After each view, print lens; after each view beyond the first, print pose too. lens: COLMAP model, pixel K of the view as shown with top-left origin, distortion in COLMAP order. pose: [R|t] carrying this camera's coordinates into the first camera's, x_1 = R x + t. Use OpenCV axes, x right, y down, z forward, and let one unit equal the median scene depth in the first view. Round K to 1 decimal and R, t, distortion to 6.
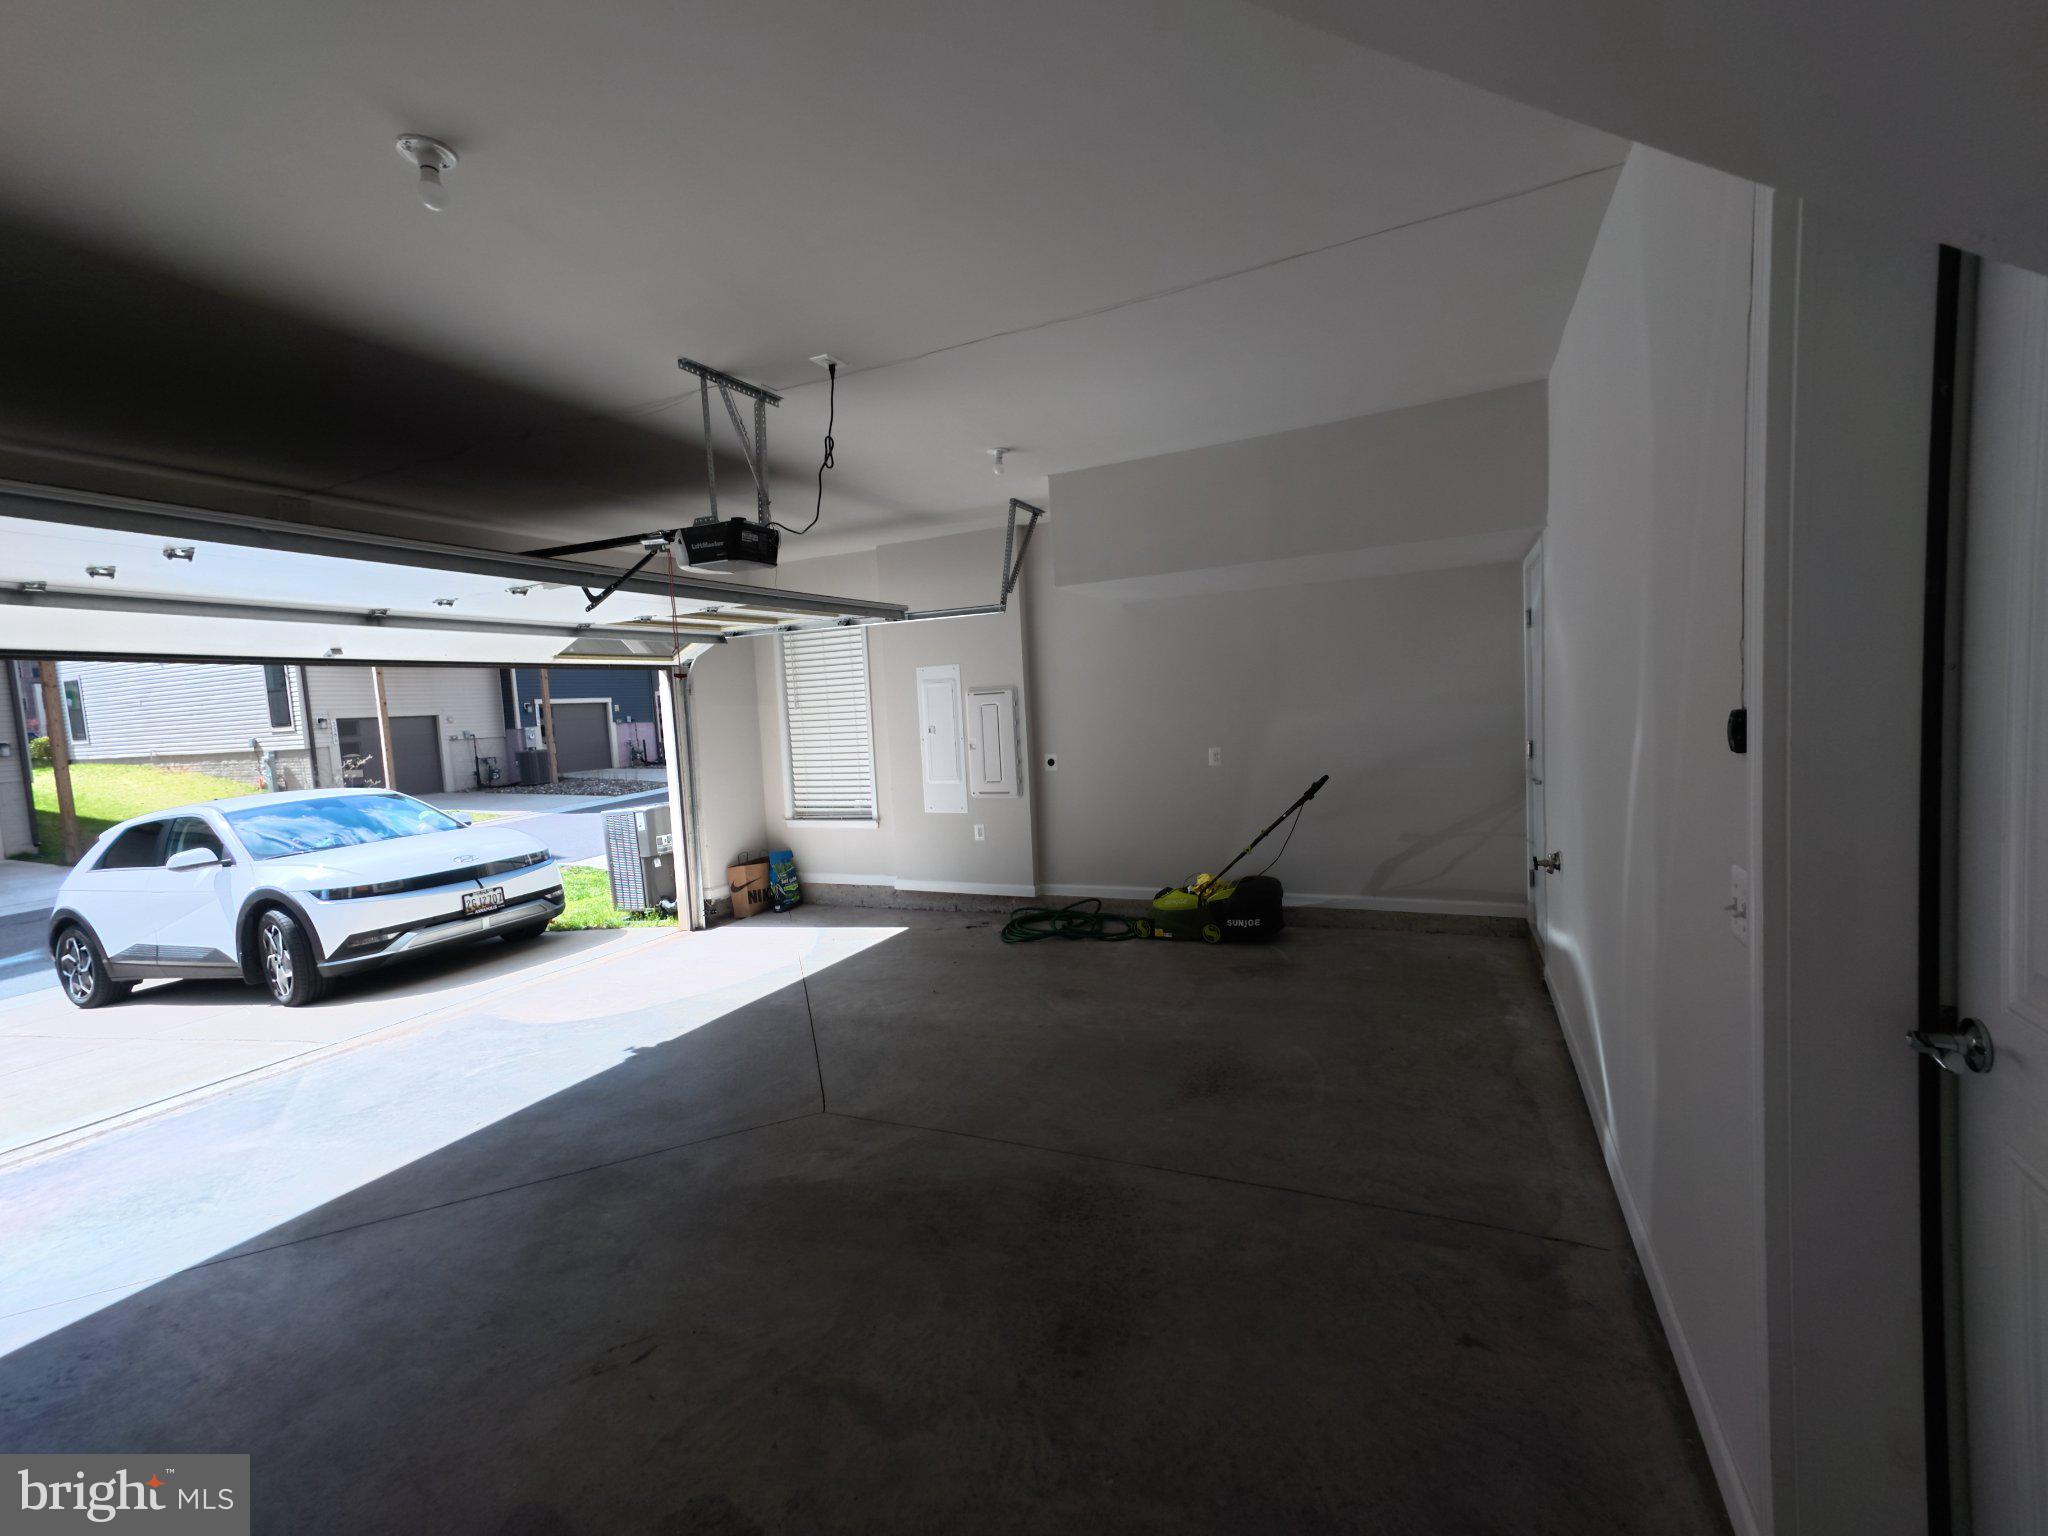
lens RADIAL K [[875.3, 0, 1018.2], [0, 875.3, 767.9], [0, 0, 1]] dist [0.030600, 0.001863]
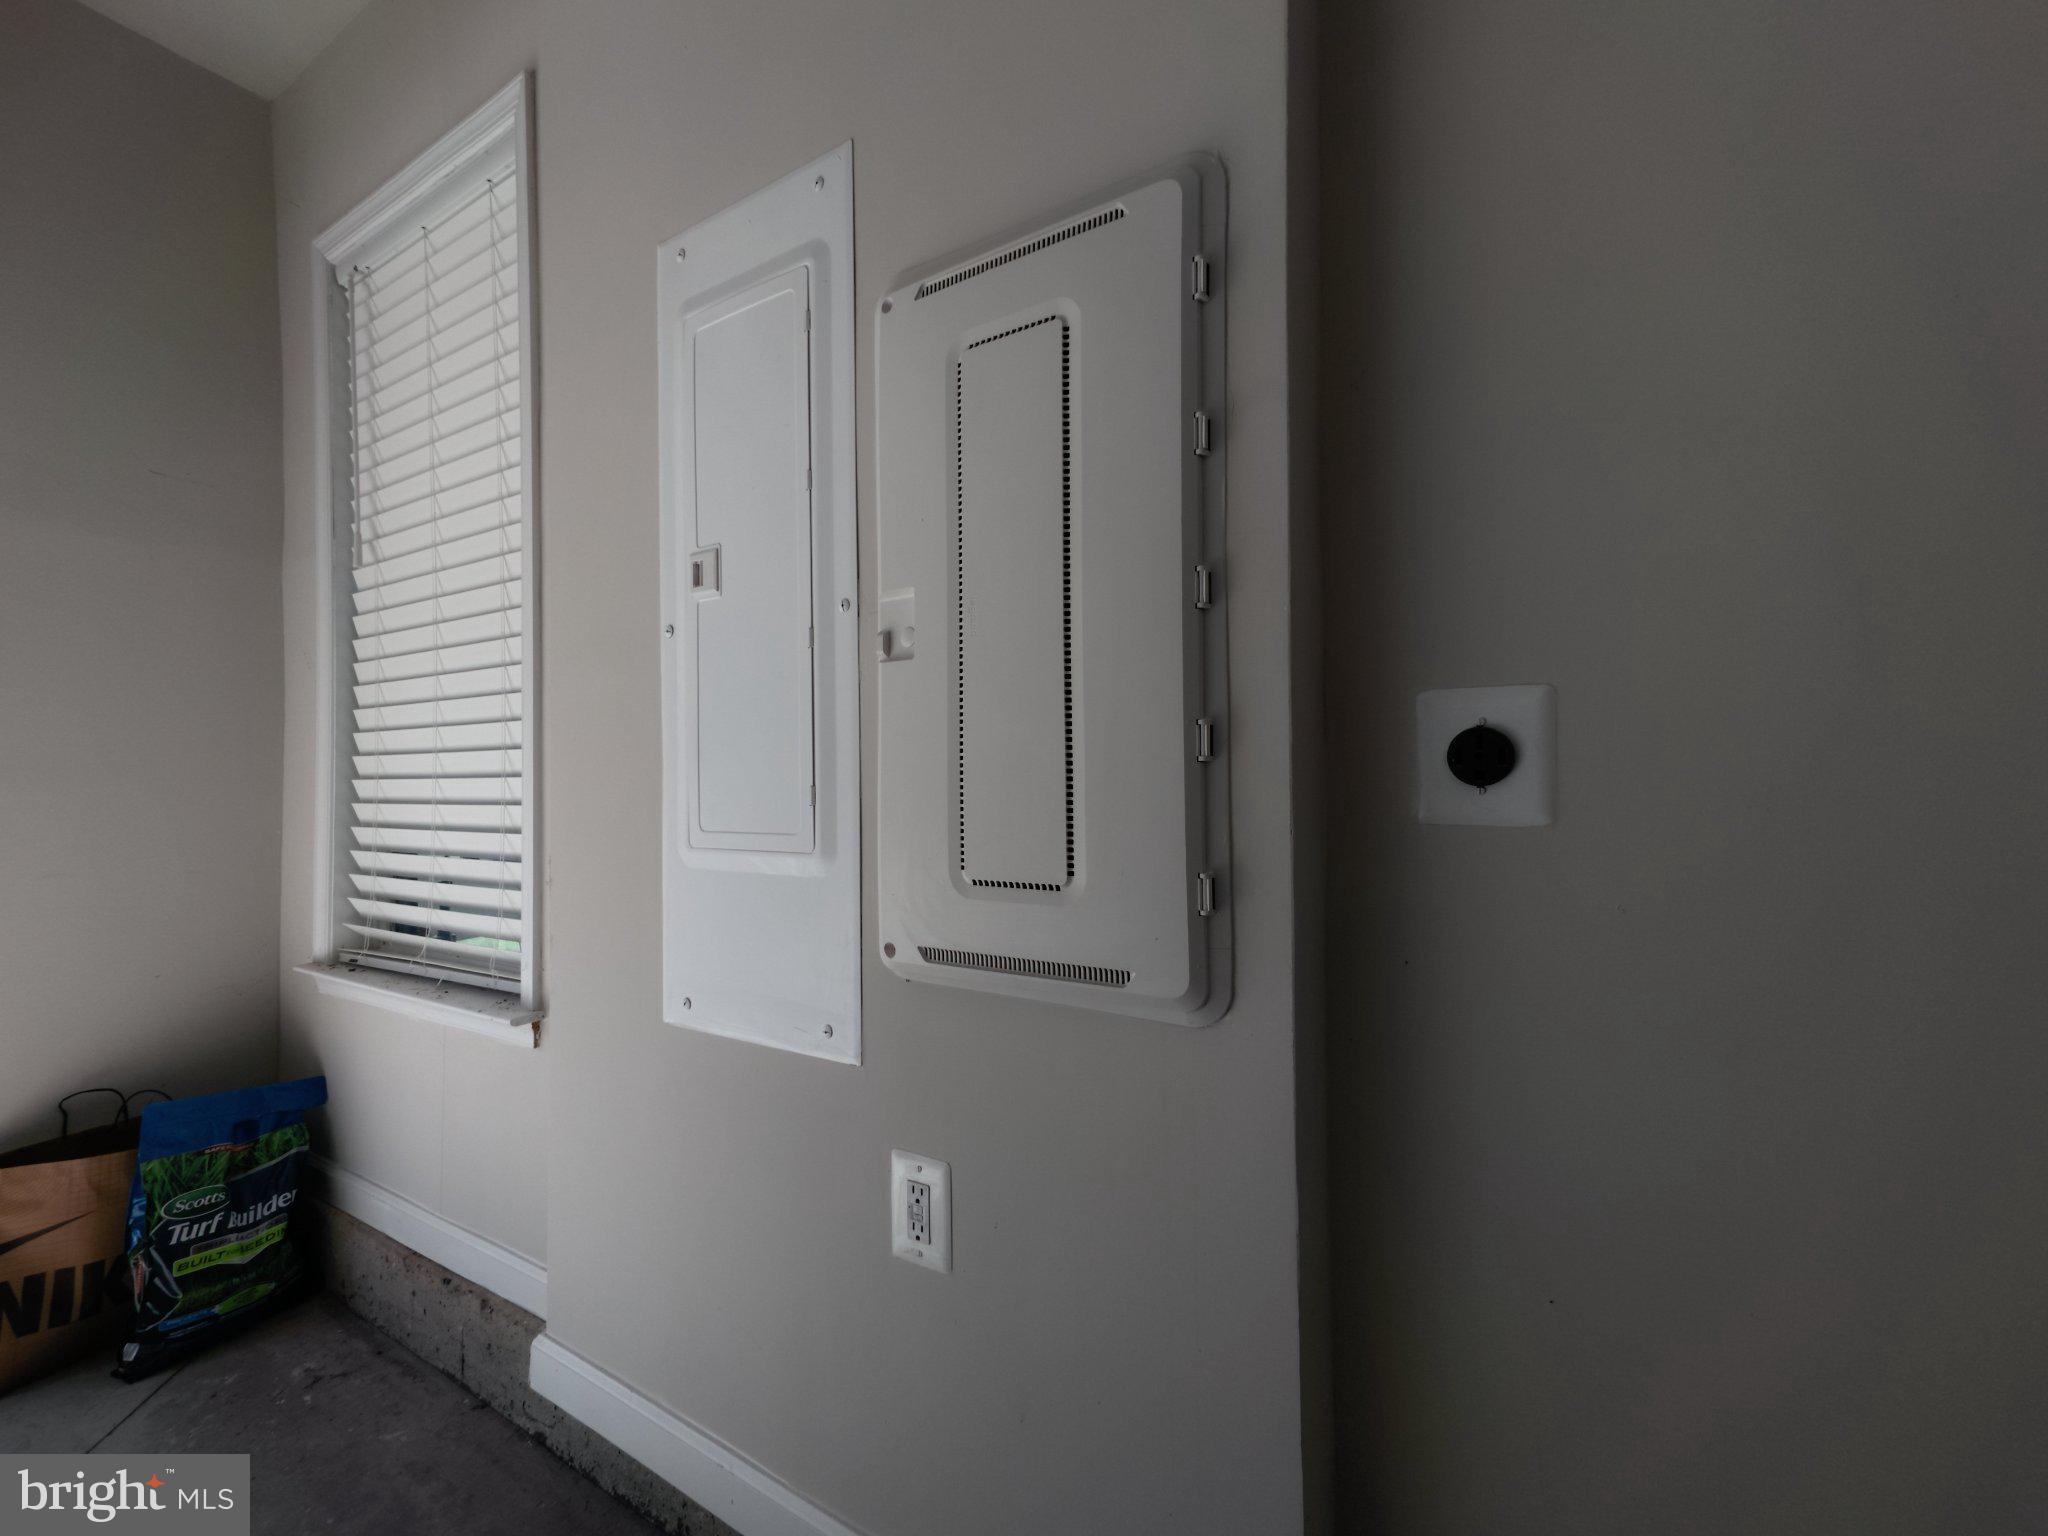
lens RADIAL K [[875.3, 0, 1021.2], [0, 875.3, 769.3], [0, 0, 1]] dist [0.030600, 0.001863]
pose [[0.991023, 0.043708, -0.126347, -0.010618], [-0.053614, 0.995658, -0.076094, 0.008344], [0.122473, 0.082185, 0.989063, 0.874991]]
